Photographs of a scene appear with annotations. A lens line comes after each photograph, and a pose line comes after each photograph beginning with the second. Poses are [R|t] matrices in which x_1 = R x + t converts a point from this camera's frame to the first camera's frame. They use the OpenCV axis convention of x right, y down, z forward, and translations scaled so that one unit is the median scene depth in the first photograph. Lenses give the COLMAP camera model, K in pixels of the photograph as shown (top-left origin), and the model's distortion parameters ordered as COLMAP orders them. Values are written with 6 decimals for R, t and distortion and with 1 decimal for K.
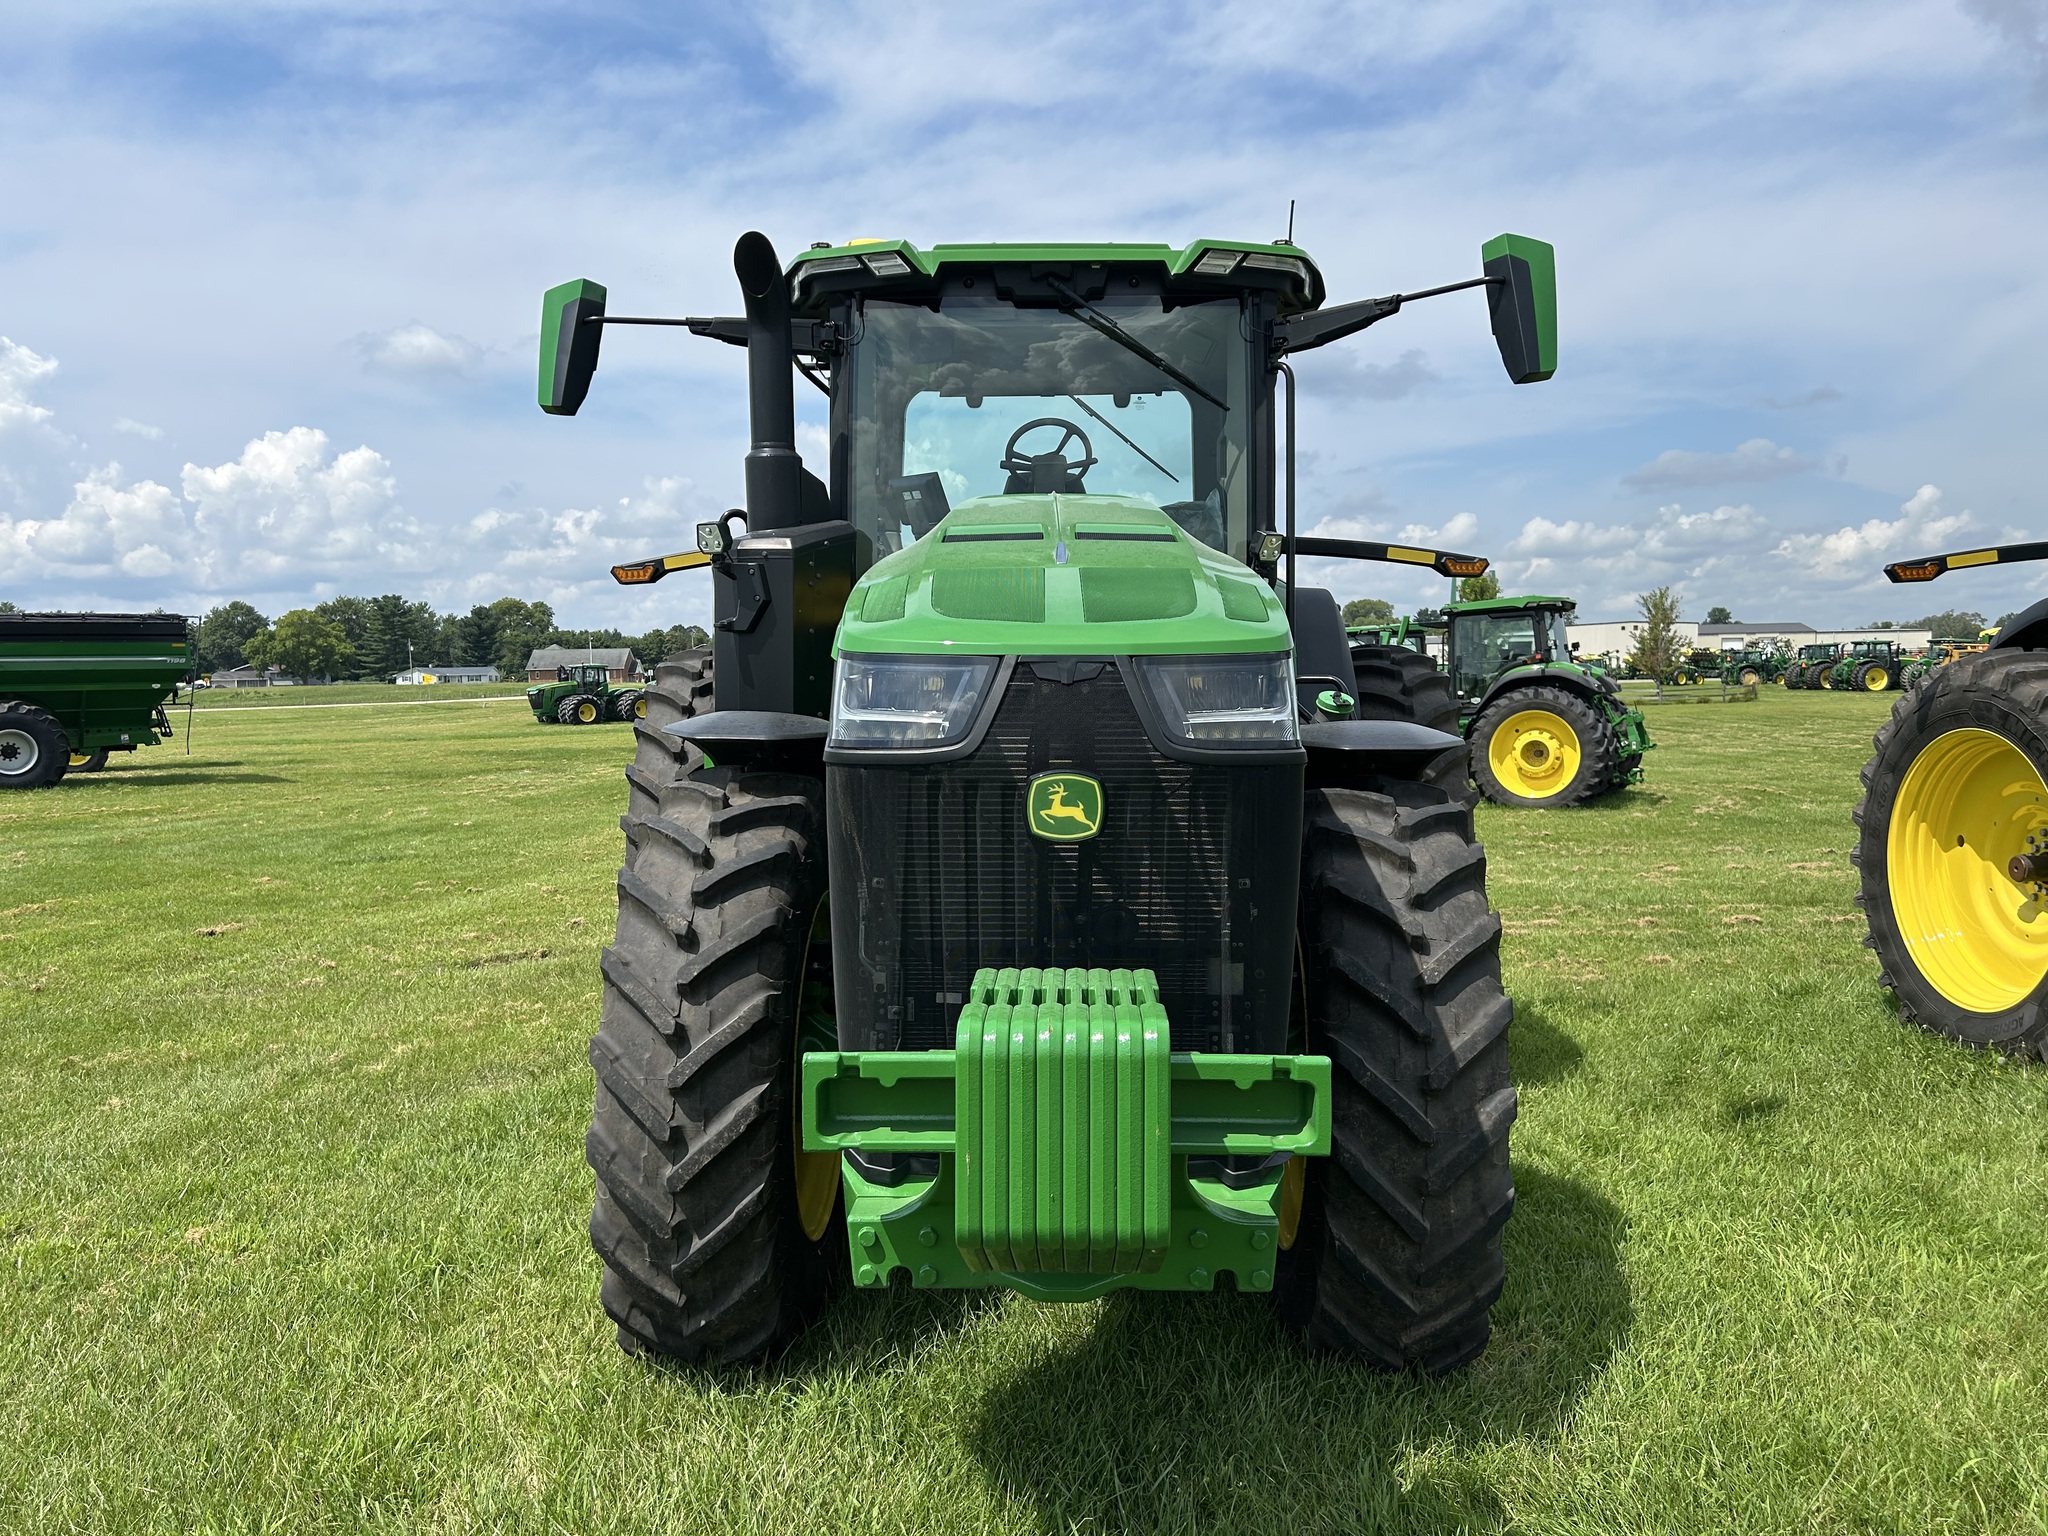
lens RADIAL K [[1514.0, 0, 1029.2], [0, 1514.0, 772.2], [0, 0, 1]] dist [0.056242, -0.062231]
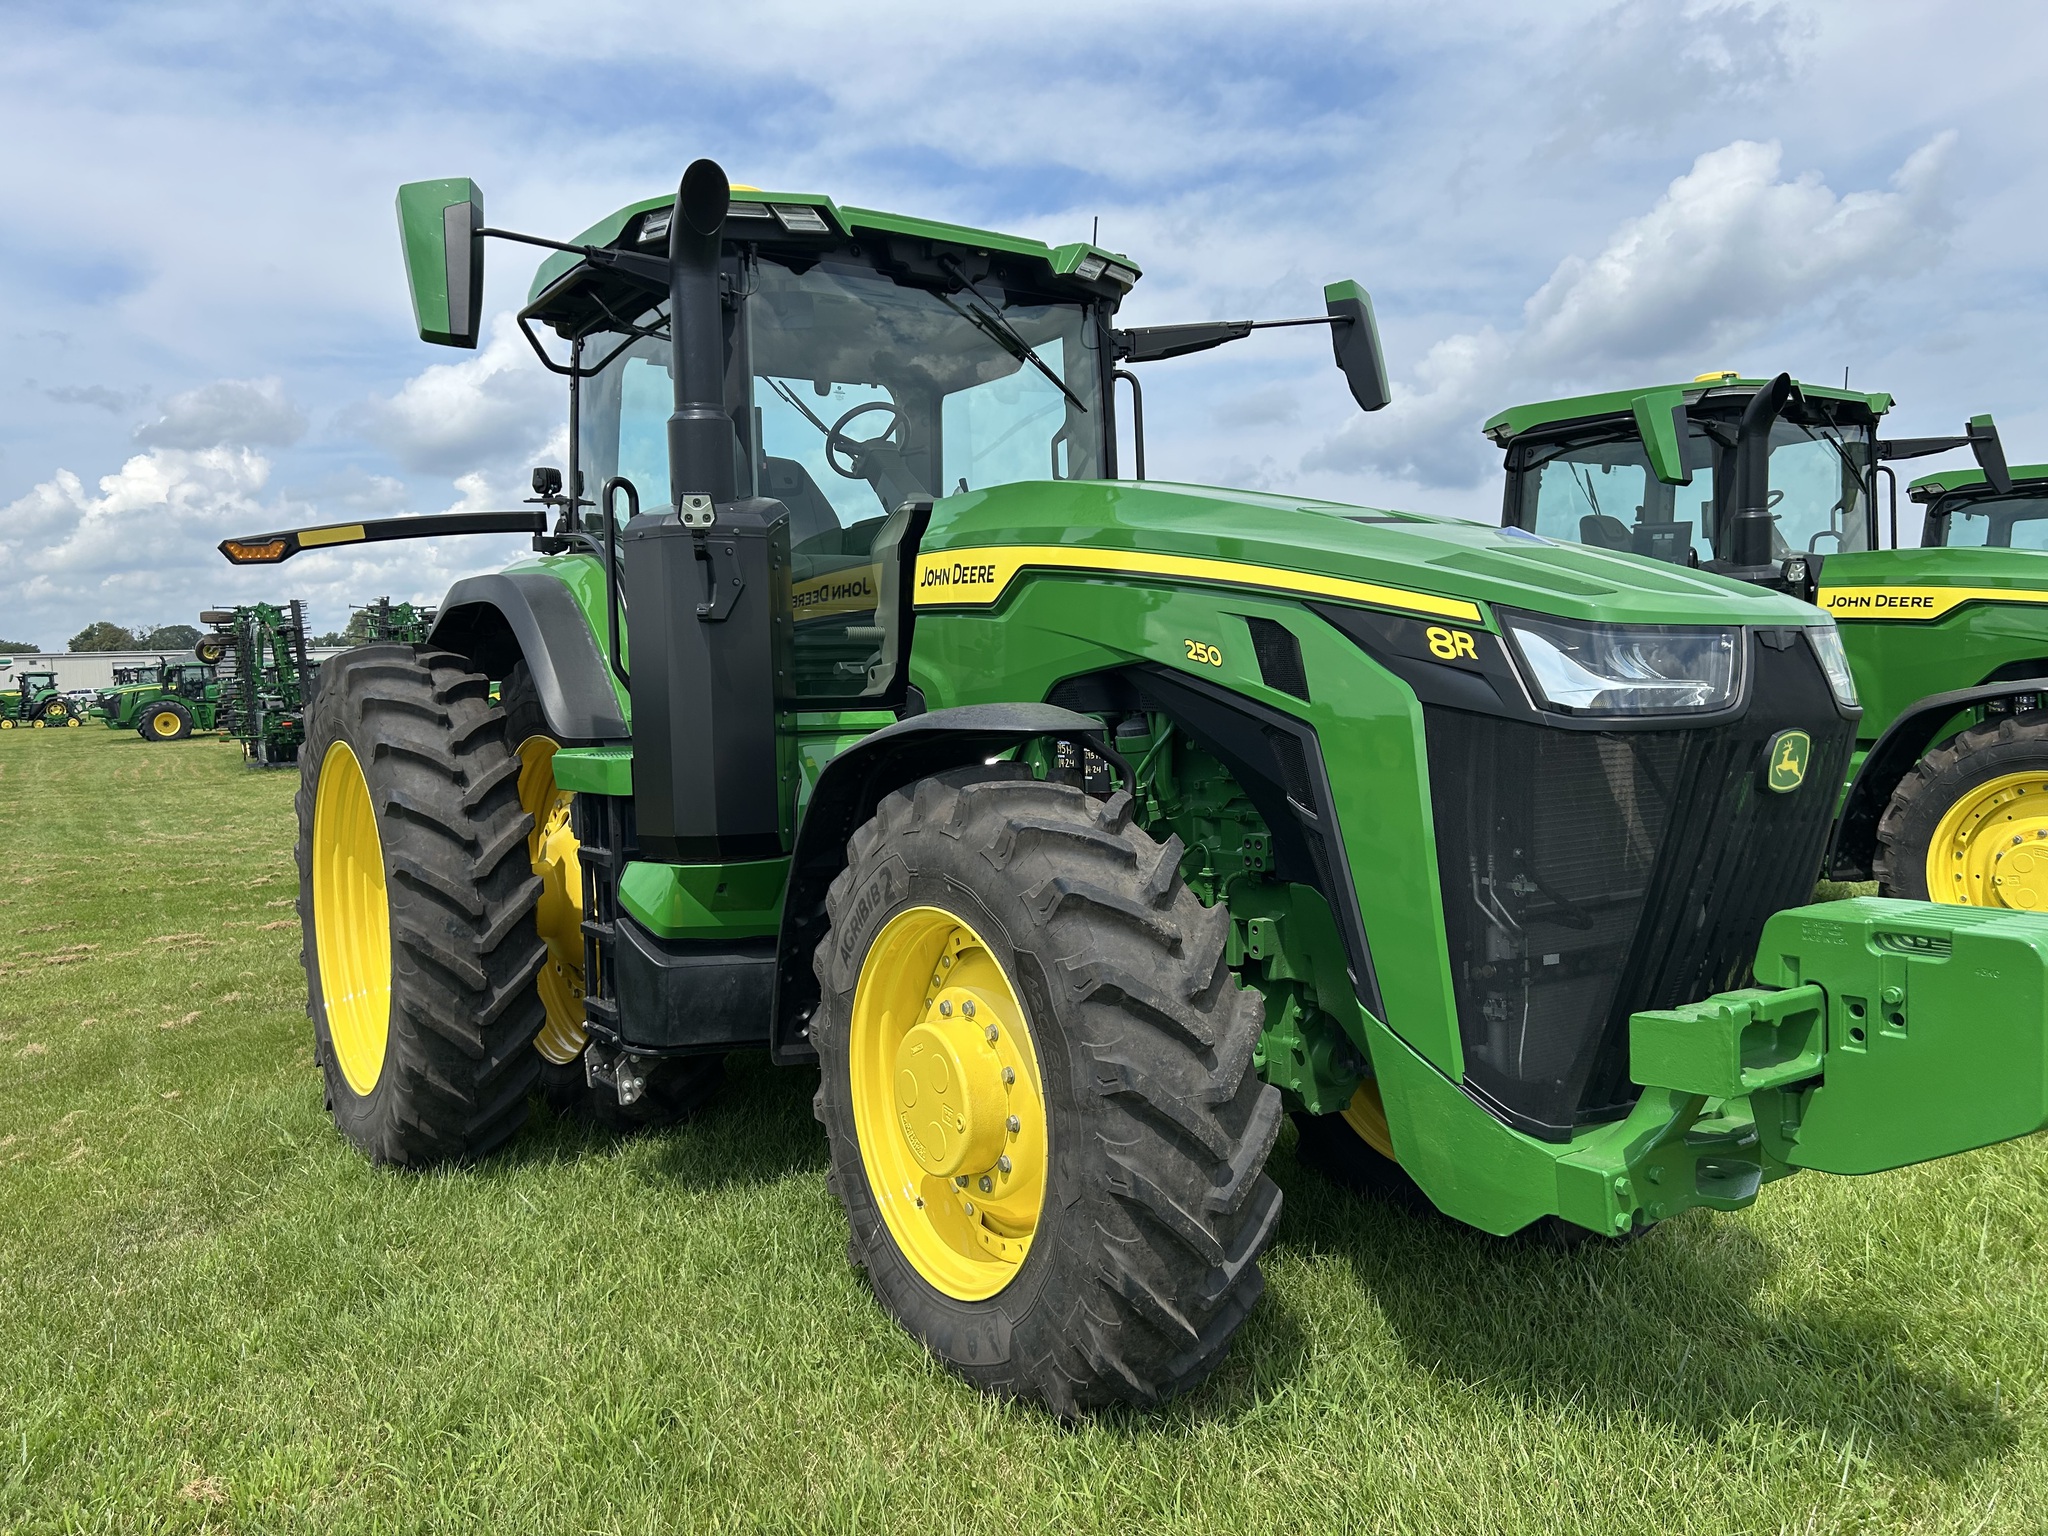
lens RADIAL K [[1514.0, 0, 1019.8], [0, 1514.0, 764.3], [0, 0, 1]] dist [0.056242, -0.062231]
pose [[0.825204, -0.045991, 0.562959, -0.516153], [0.052806, 0.998596, 0.004175, -0.004650], [-0.562361, 0.026282, 0.826474, 0.182343]]
